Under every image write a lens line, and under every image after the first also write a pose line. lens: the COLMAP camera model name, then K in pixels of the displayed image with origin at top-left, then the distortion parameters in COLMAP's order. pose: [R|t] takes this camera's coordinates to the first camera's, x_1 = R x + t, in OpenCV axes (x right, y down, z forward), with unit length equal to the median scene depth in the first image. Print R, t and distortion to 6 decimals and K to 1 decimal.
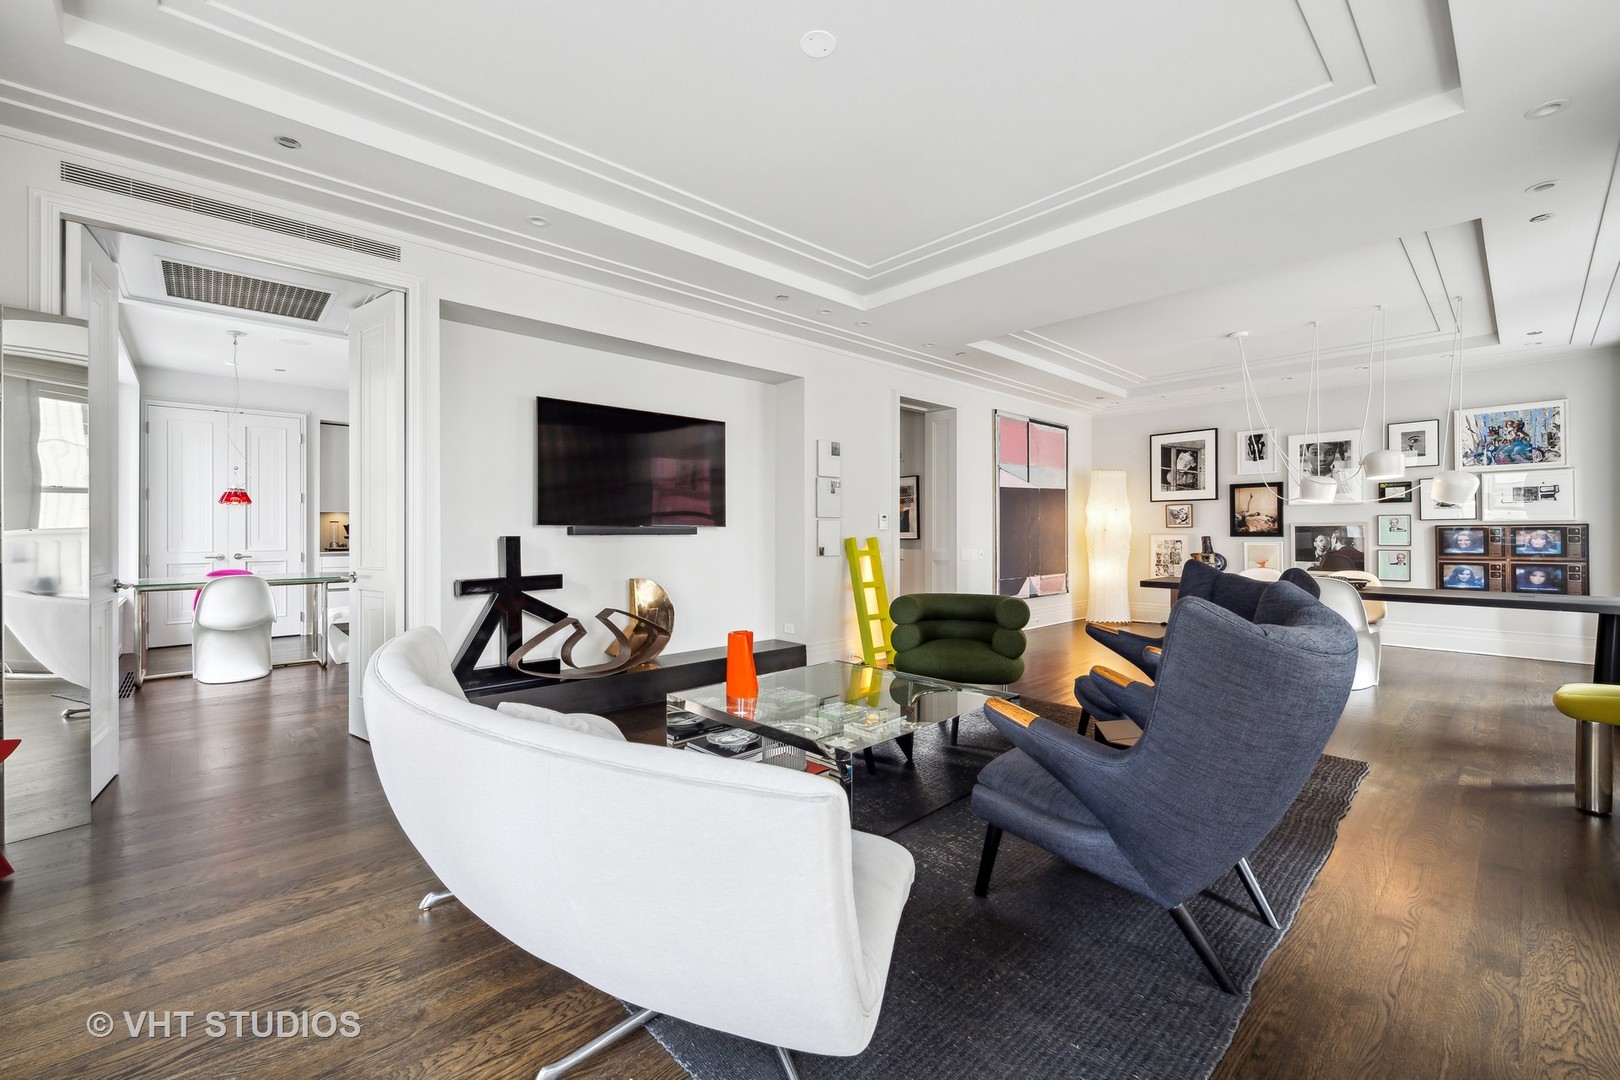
lens RADIAL K [[661.1, 0, 804.2], [0, 661.1, 531.7], [0, 0, 1]] dist [-0.001318, -0.000519]
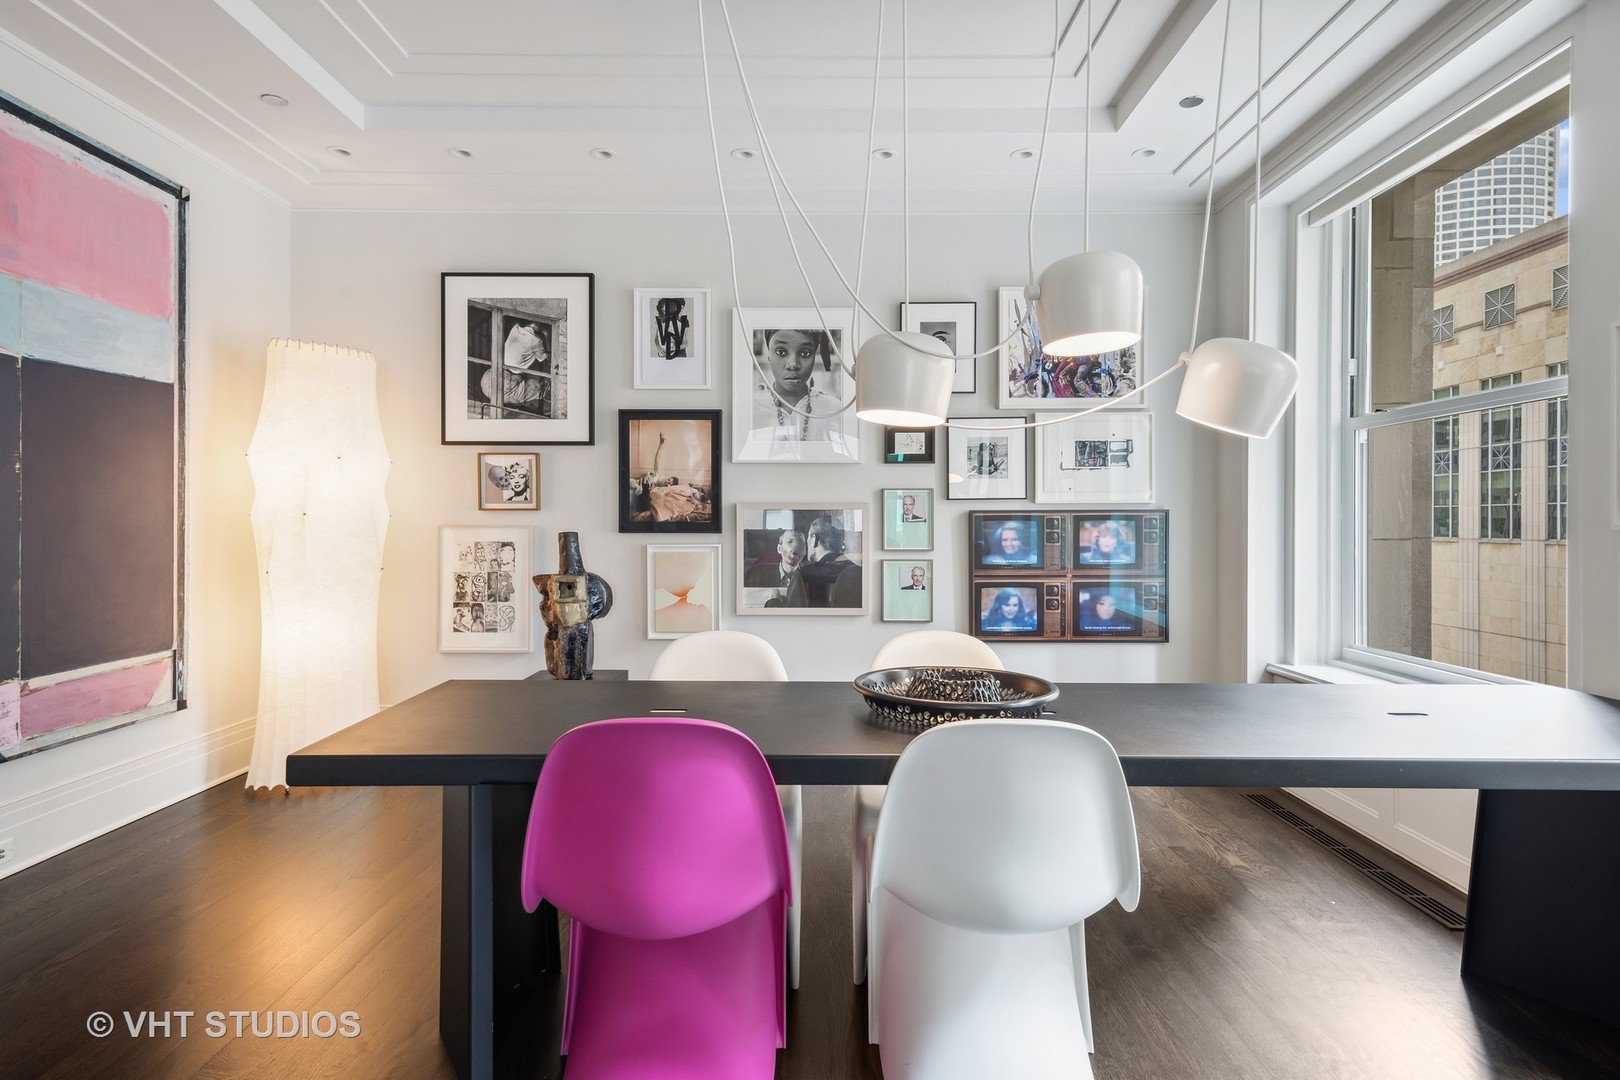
lens RADIAL K [[855.3, 0, 805.7], [0, 855.3, 520.6], [0, 0, 1]] dist [0.019392, -0.000021]
pose [[0.681566, 0.006531, 0.731727, 0.343133], [-0.004920, 0.999978, -0.004343, 0.001538], [-0.731740, -0.000640, 0.681584, 0.568661]]
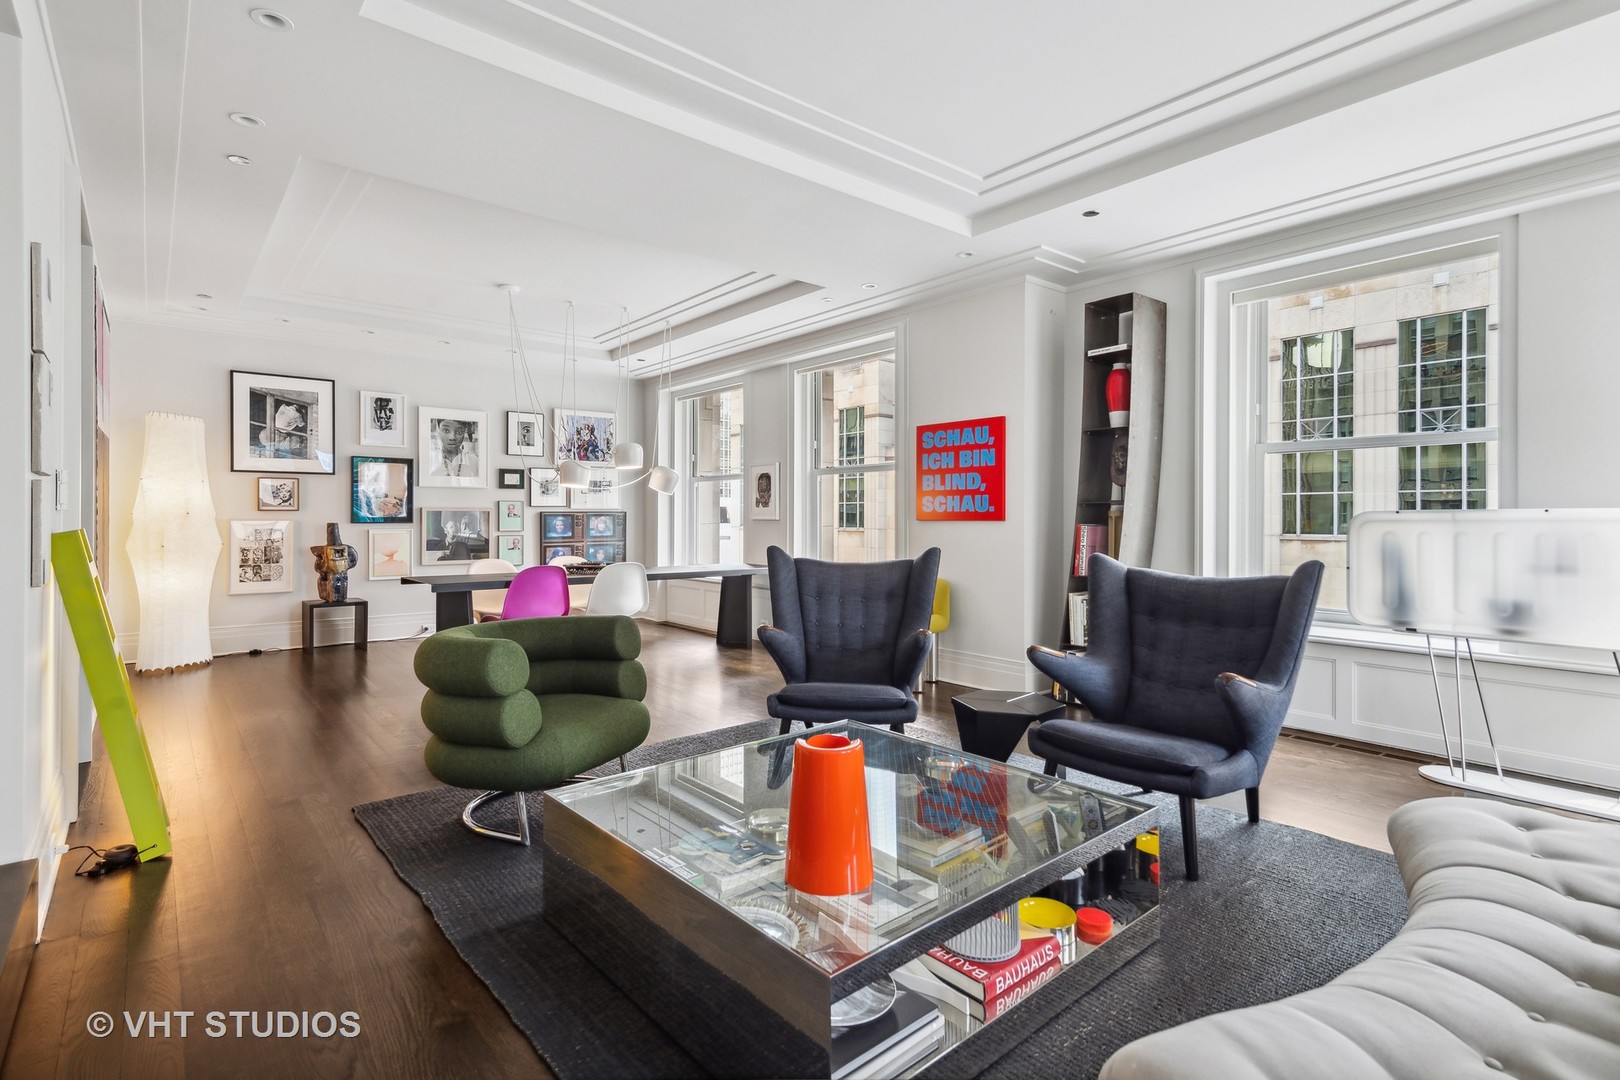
lens RADIAL K [[796.9, 0, 805.2], [0, 796.9, 513.6], [0, 0, 1]] dist [0.027587, 0.000161]
pose [[0.054390, 0.007255, 0.998493, -0.287584], [-0.002521, 0.999971, -0.007128, 0.001526], [-0.998517, -0.002130, 0.054406, 0.439299]]
